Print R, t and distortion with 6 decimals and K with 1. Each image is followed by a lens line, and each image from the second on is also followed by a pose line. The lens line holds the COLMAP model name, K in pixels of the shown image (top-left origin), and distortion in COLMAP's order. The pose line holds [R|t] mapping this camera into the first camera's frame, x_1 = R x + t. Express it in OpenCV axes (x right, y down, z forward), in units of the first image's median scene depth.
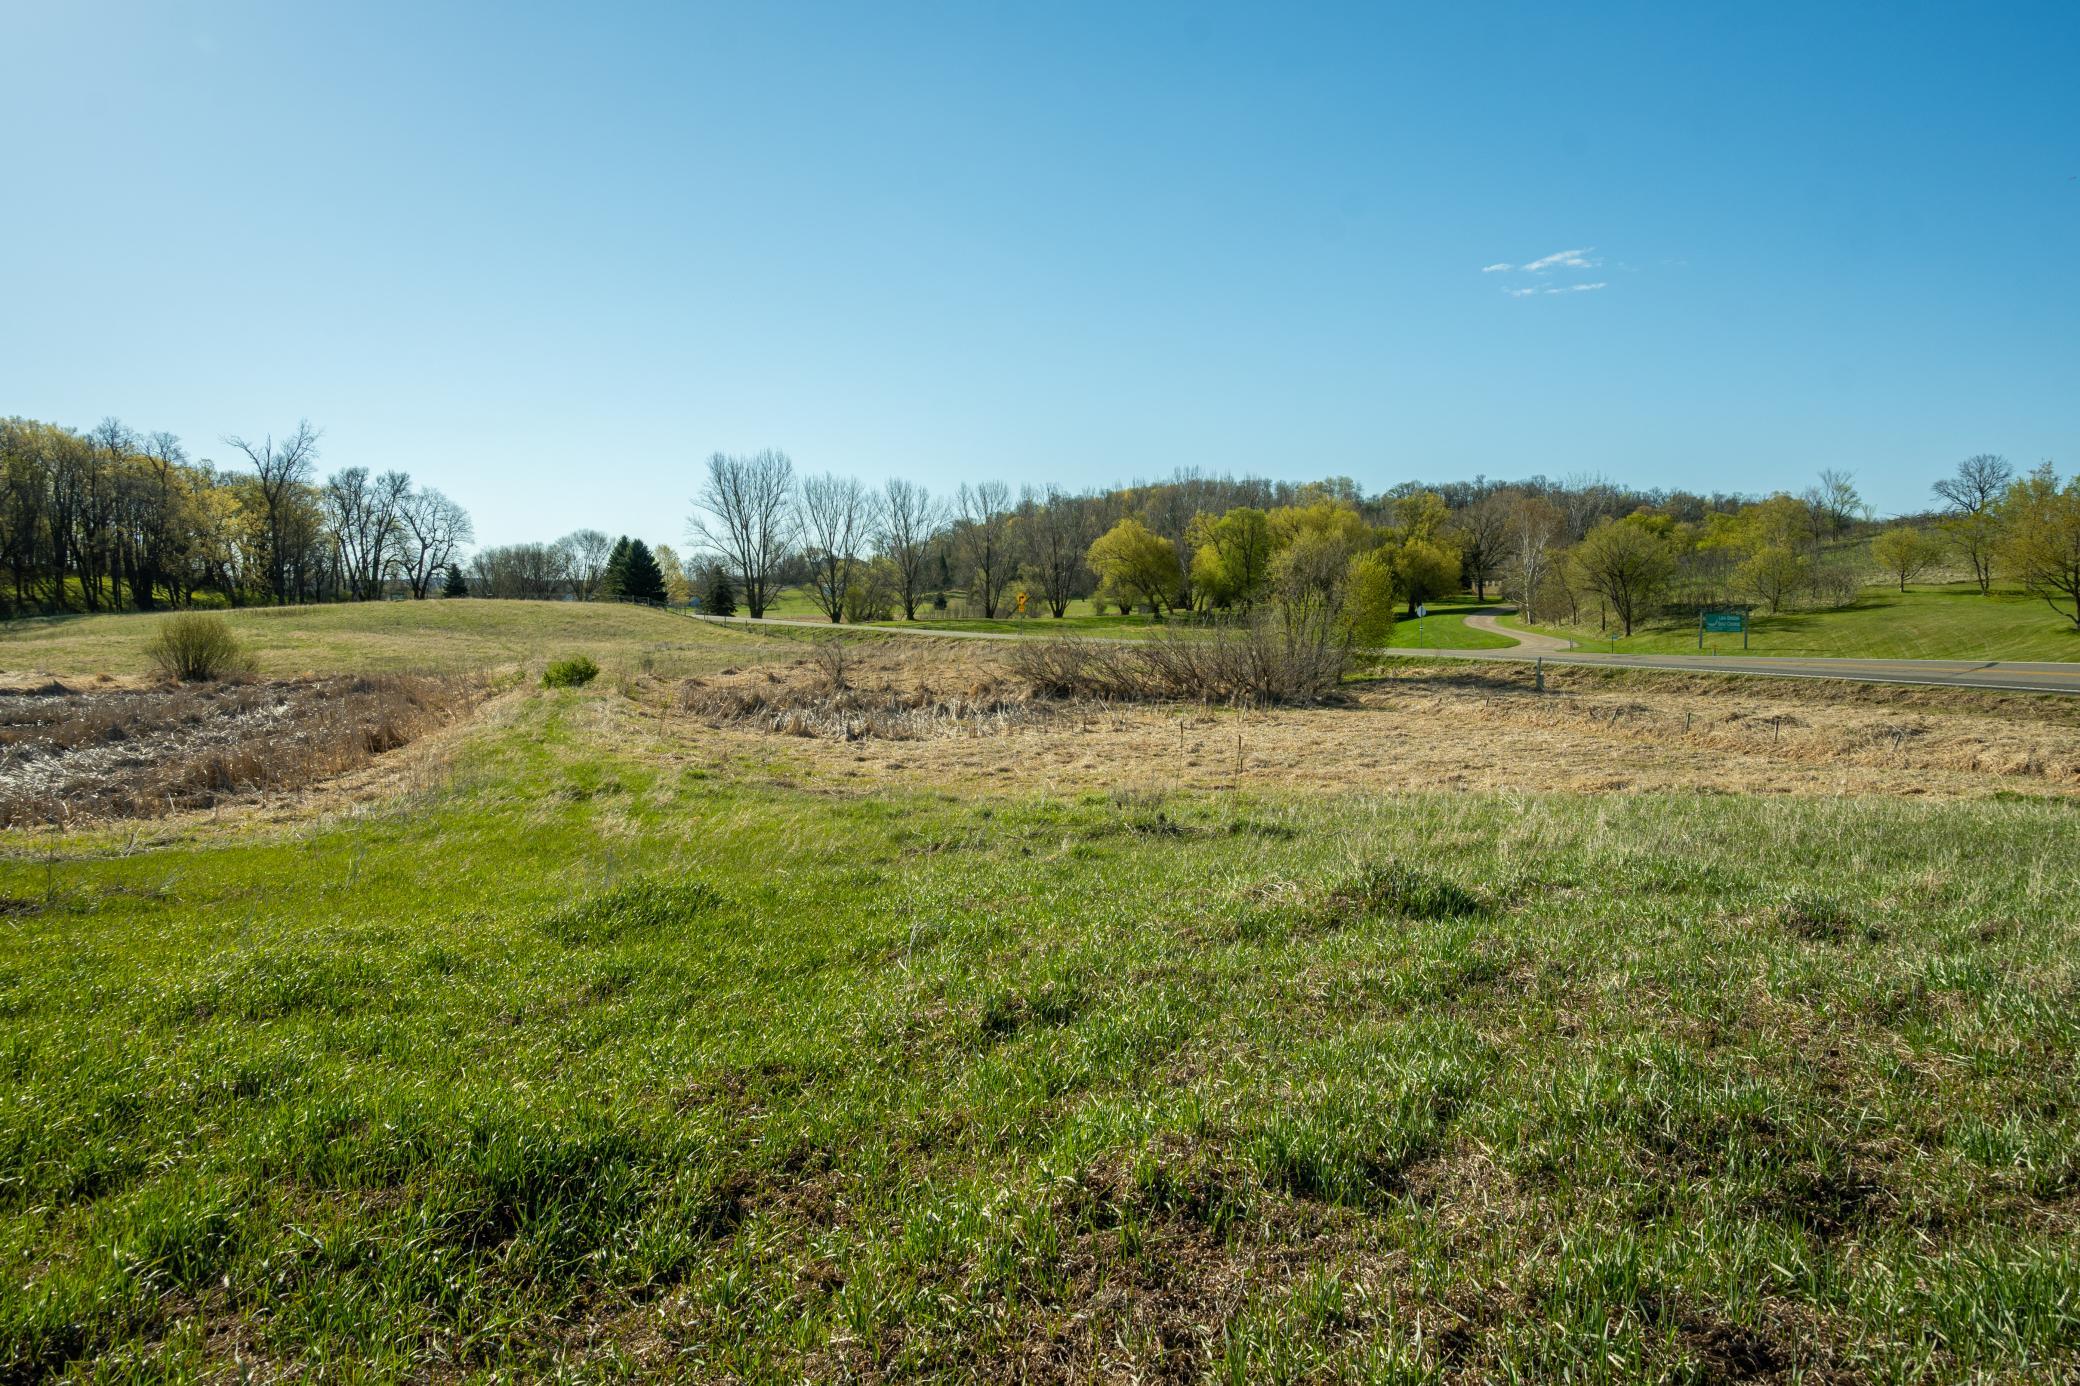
lens RADIAL K [[1418.0, 0, 1020.2], [0, 1418.0, 697.4], [0, 0, 1]] dist [-0.001328, -0.002821]
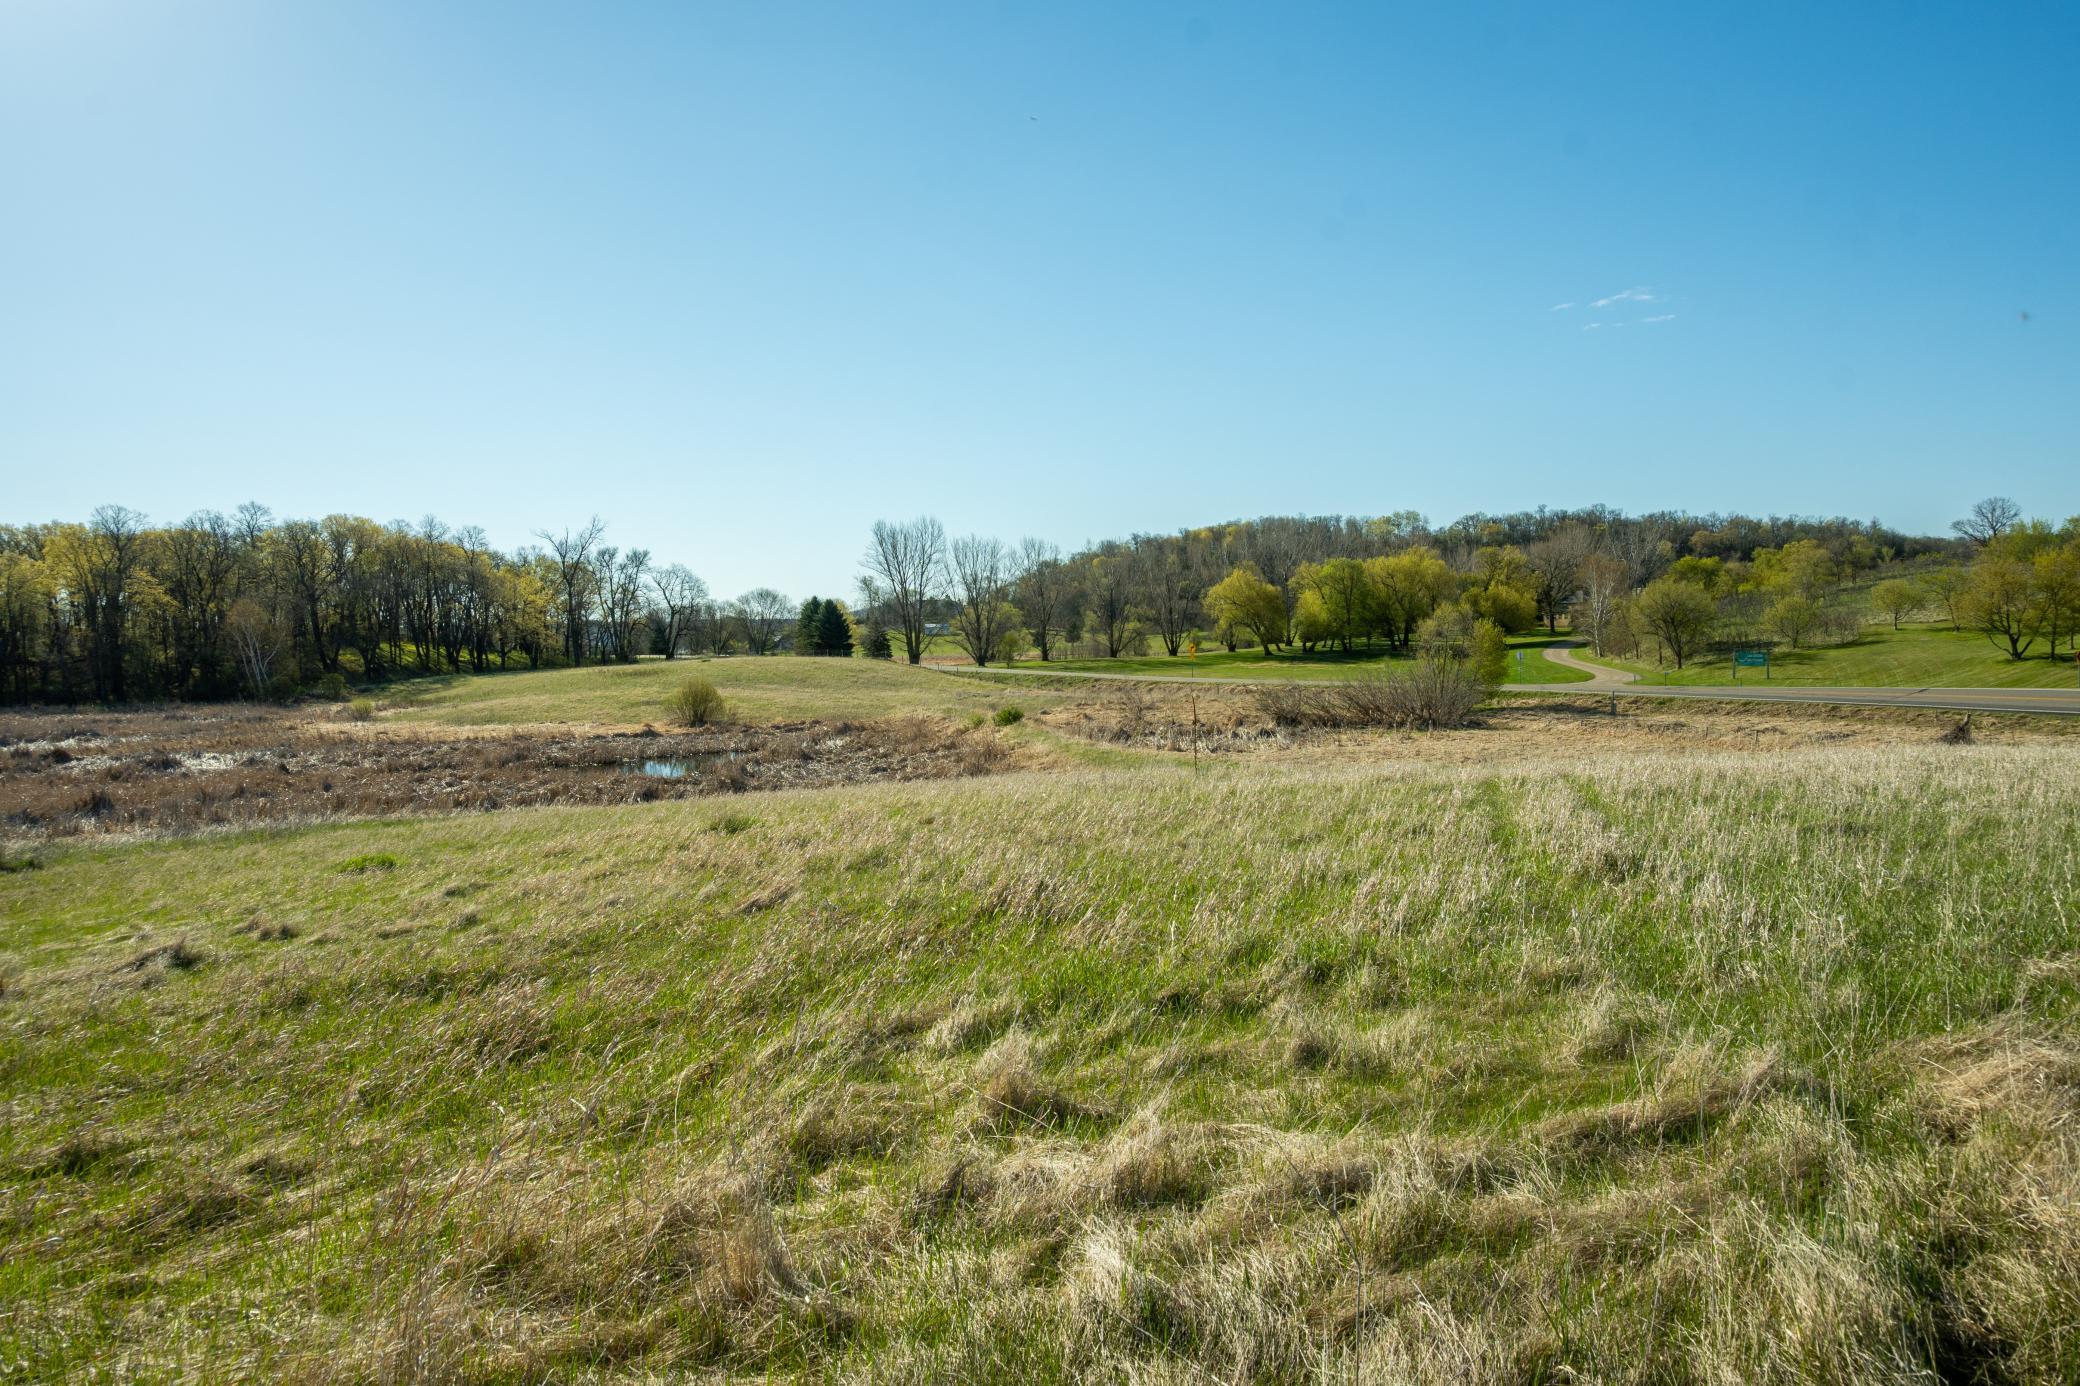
lens RADIAL K [[1418.0, 0, 1040.5], [0, 1418.0, 686.6], [0, 0, 1]] dist [-0.001328, -0.002821]
pose [[0.999407, -0.021270, -0.027068, -0.091044], [0.020468, 0.999354, -0.029540, -0.001049], [0.027678, 0.028969, 0.999197, -0.236112]]
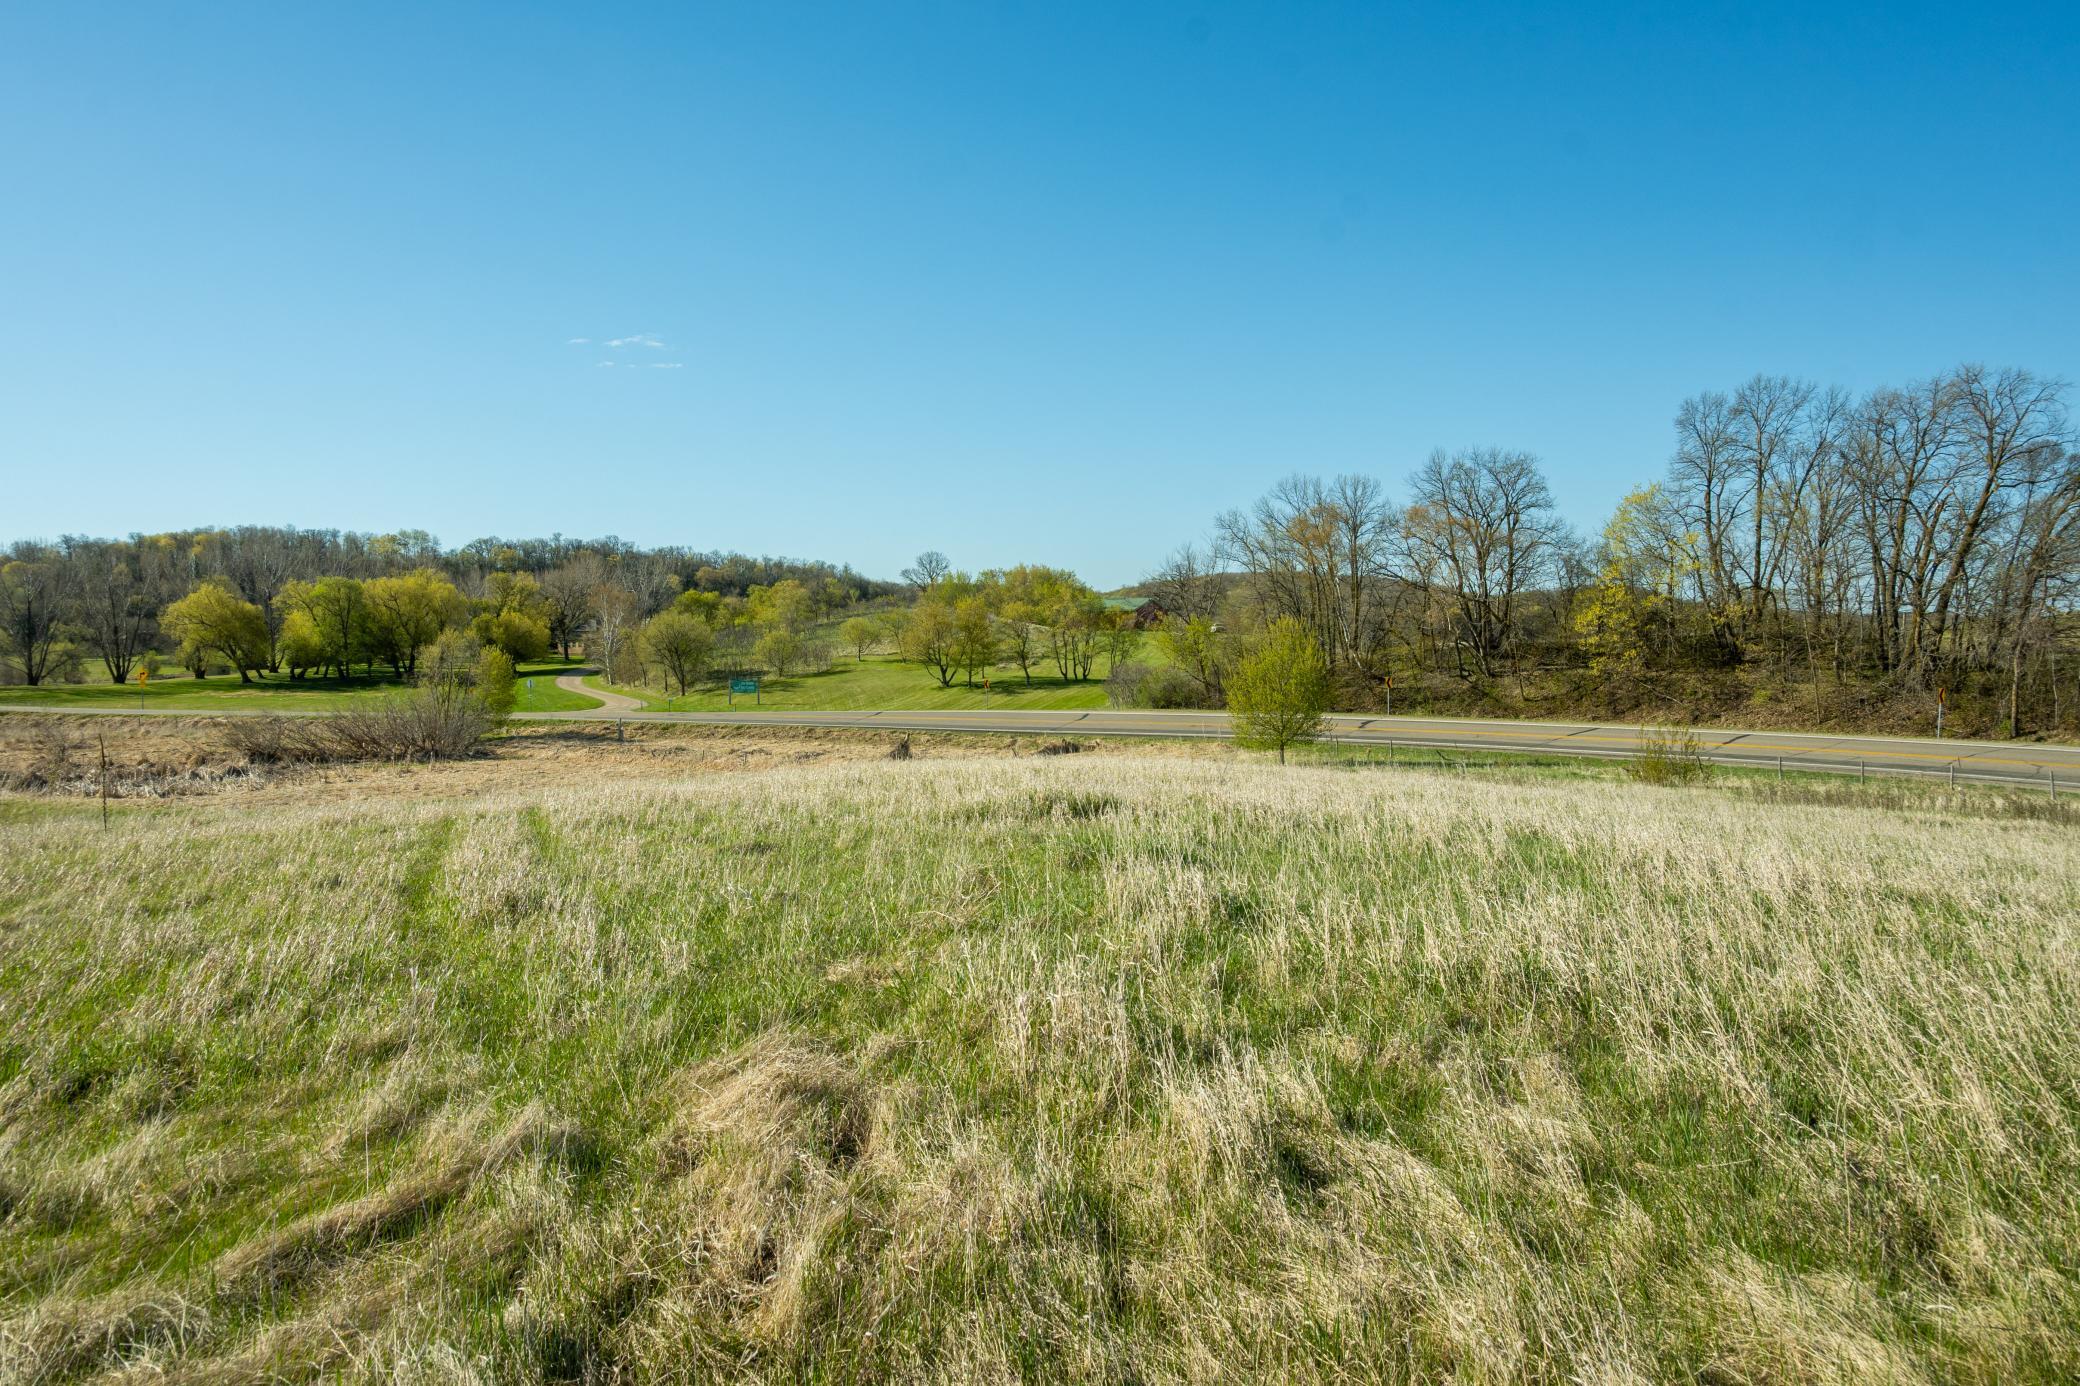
lens RADIAL K [[1418.0, 0, 1045.5], [0, 1418.0, 683.1], [0, 0, 1]] dist [-0.001328, -0.002821]
pose [[0.799764, -0.021890, 0.599916, -0.086324], [0.047918, 0.998474, -0.027449, -0.001271], [-0.598399, 0.050700, 0.799592, -0.235537]]
